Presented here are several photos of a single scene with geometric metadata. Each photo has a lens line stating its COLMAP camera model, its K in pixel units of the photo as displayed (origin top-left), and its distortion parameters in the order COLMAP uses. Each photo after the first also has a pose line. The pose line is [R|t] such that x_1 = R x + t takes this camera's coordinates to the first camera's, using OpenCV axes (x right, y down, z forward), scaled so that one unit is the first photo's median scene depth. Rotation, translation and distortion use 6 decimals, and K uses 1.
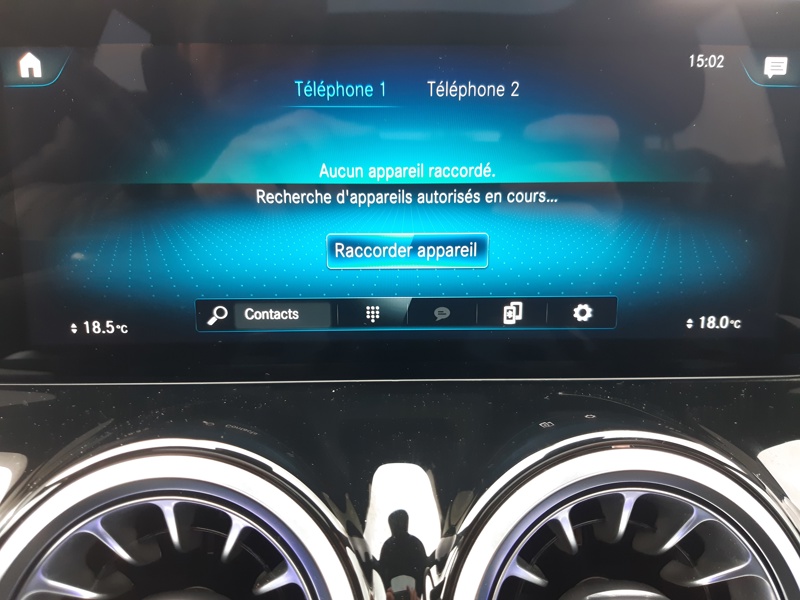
lens RADIAL K [[619.4, 0, 402.3], [0, 619.4, 304.0], [0, 0, 1]] dist [0.060884, -0.094267]
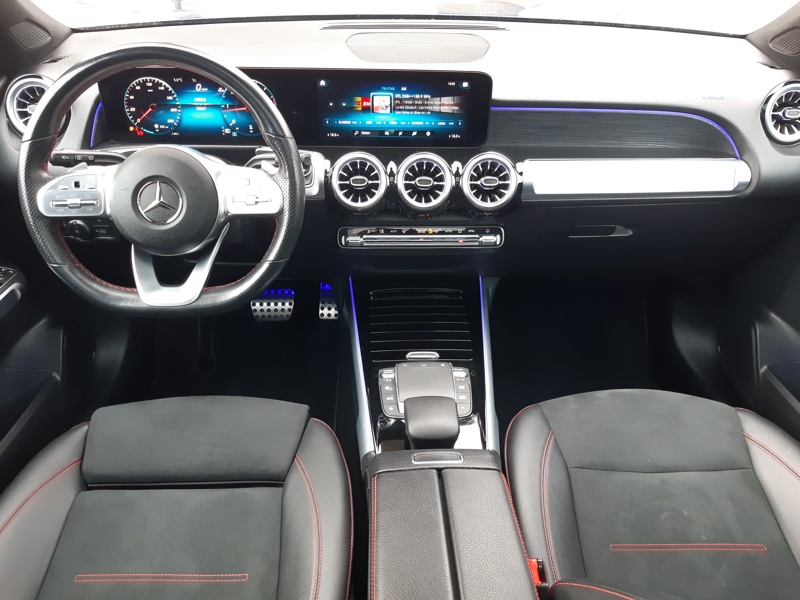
lens RADIAL K [[619.4, 0, 402.3], [0, 619.4, 304.0], [0, 0, 1]] dist [0.060884, -0.094267]
pose [[0.999801, 0.016626, 0.011012, 0.049208], [-0.019110, 0.956622, 0.290703, -0.133085], [-0.005701, -0.290856, 0.956750, -4.453813]]
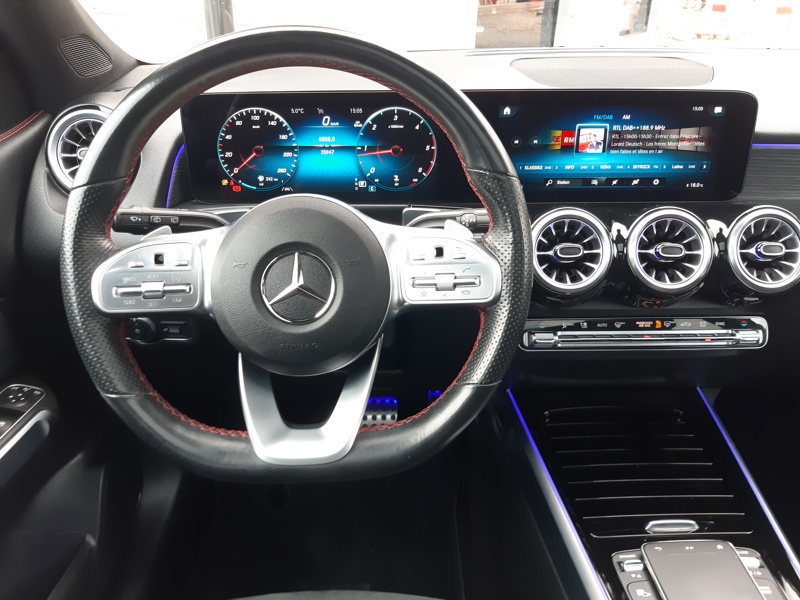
lens RADIAL K [[619.4, 0, 402.3], [0, 619.4, 304.0], [0, 0, 1]] dist [0.060884, -0.094267]
pose [[0.999797, 0.008001, -0.018511, -1.088520], [-0.004881, 0.986641, 0.162836, 0.130376], [0.019567, -0.162713, 0.986479, -2.648561]]
